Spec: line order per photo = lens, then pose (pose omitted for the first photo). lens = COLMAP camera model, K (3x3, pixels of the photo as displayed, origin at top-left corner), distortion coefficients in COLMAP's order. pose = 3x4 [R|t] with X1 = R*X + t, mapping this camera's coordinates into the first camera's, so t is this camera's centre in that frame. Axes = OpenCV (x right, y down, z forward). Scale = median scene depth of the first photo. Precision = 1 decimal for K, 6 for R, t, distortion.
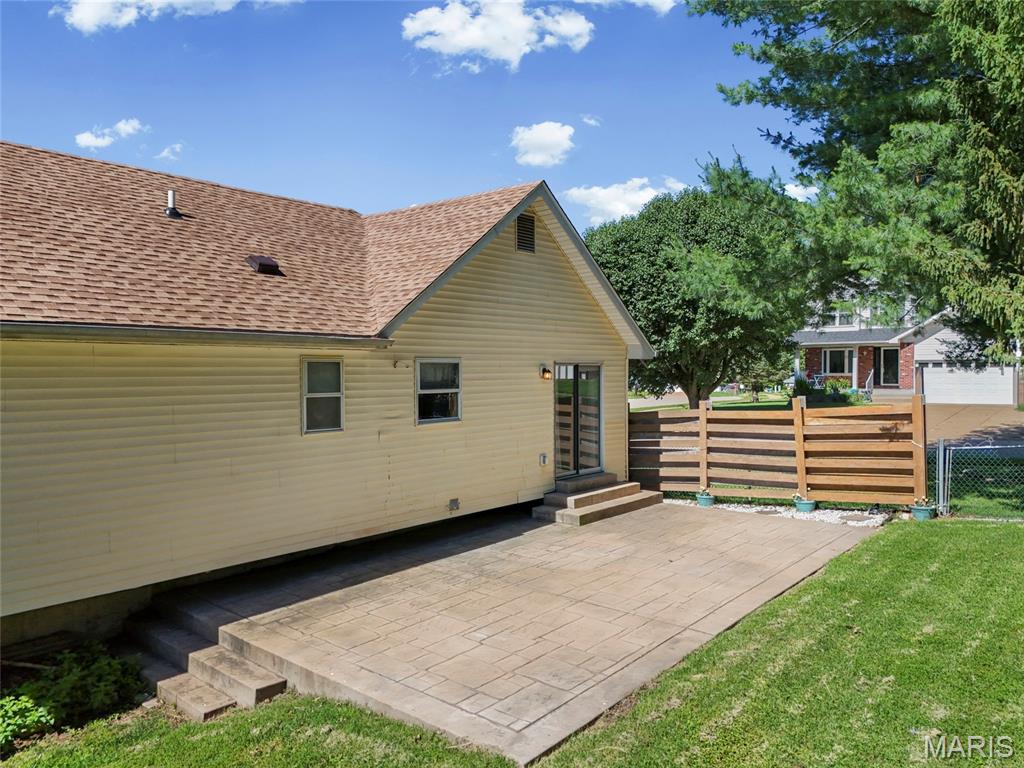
lens RADIAL K [[747.1, 0, 512.0], [0, 747.1, 384.0], [0, 0, 1]] dist [0.057795, -0.063212]
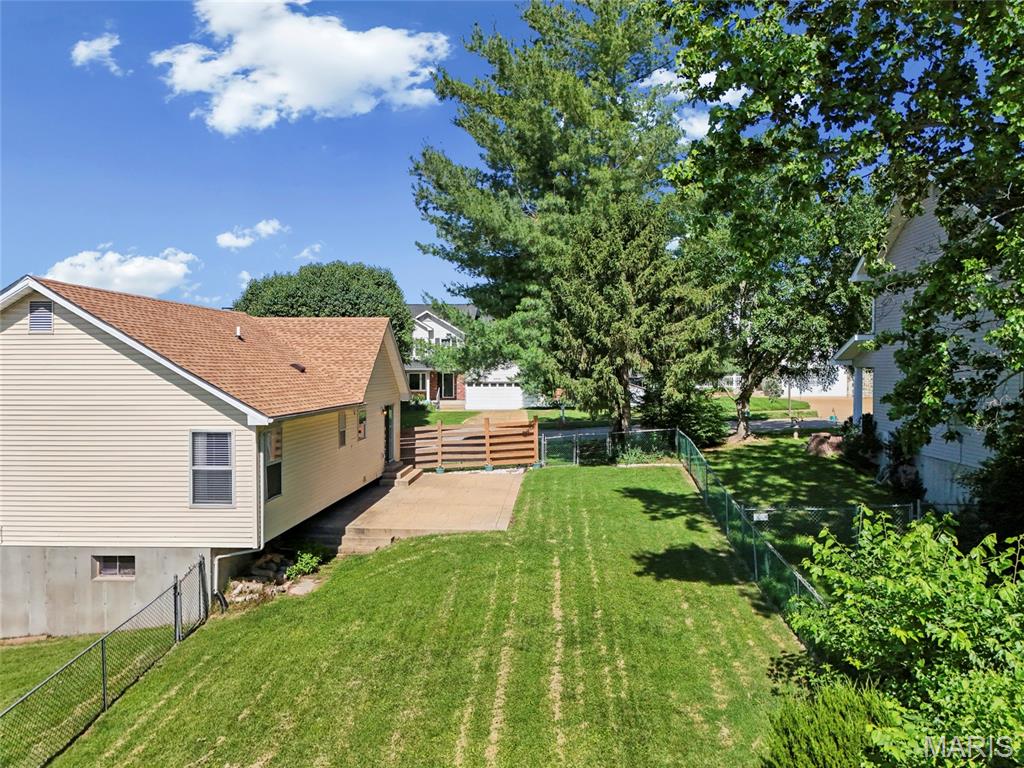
lens RADIAL K [[747.1, 0, 512.0], [0, 747.1, 384.0], [0, 0, 1]] dist [0.057795, -0.063212]
pose [[0.802673, -0.010449, 0.596328, -0.856723], [0.010705, 0.999938, 0.003112, -0.089278], [-0.596324, 0.003886, 0.802735, -0.785265]]
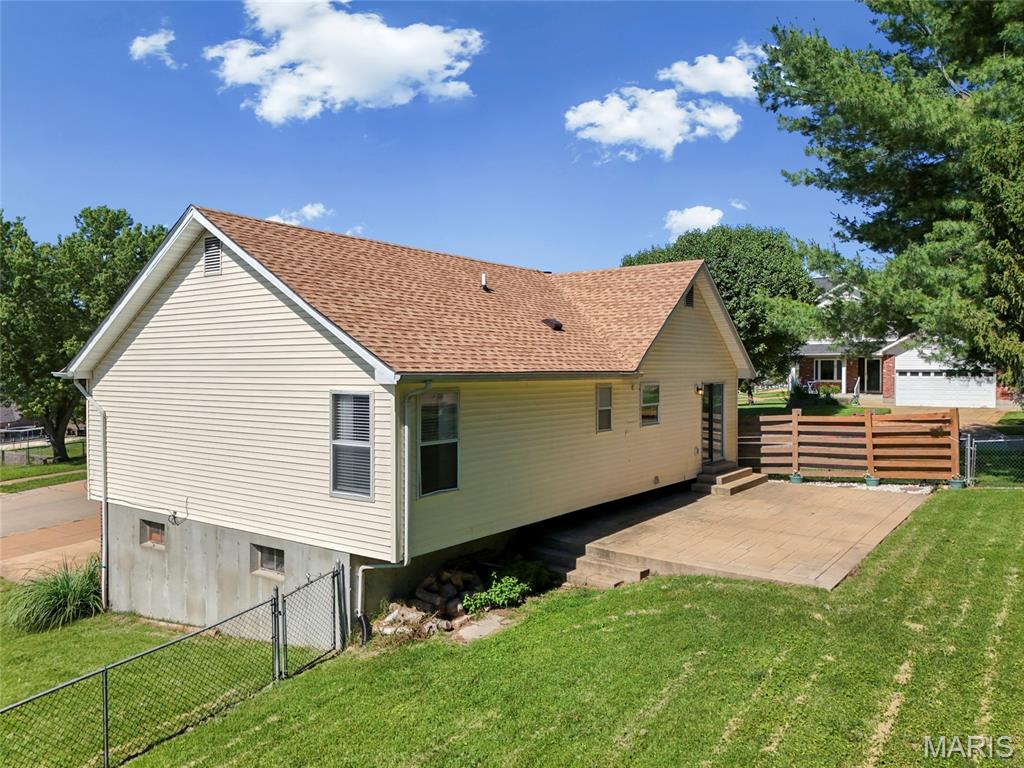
lens RADIAL K [[751.4, 0, 512.0], [0, 751.4, 384.0], [0, 0, 1]] dist [0.072939, -0.072593]
pose [[0.998048, 0.000202, 0.062455, -0.402741], [-0.000212, 1.000000, 0.000161, -0.027231], [-0.062455, -0.000174, 0.998048, -0.426296]]
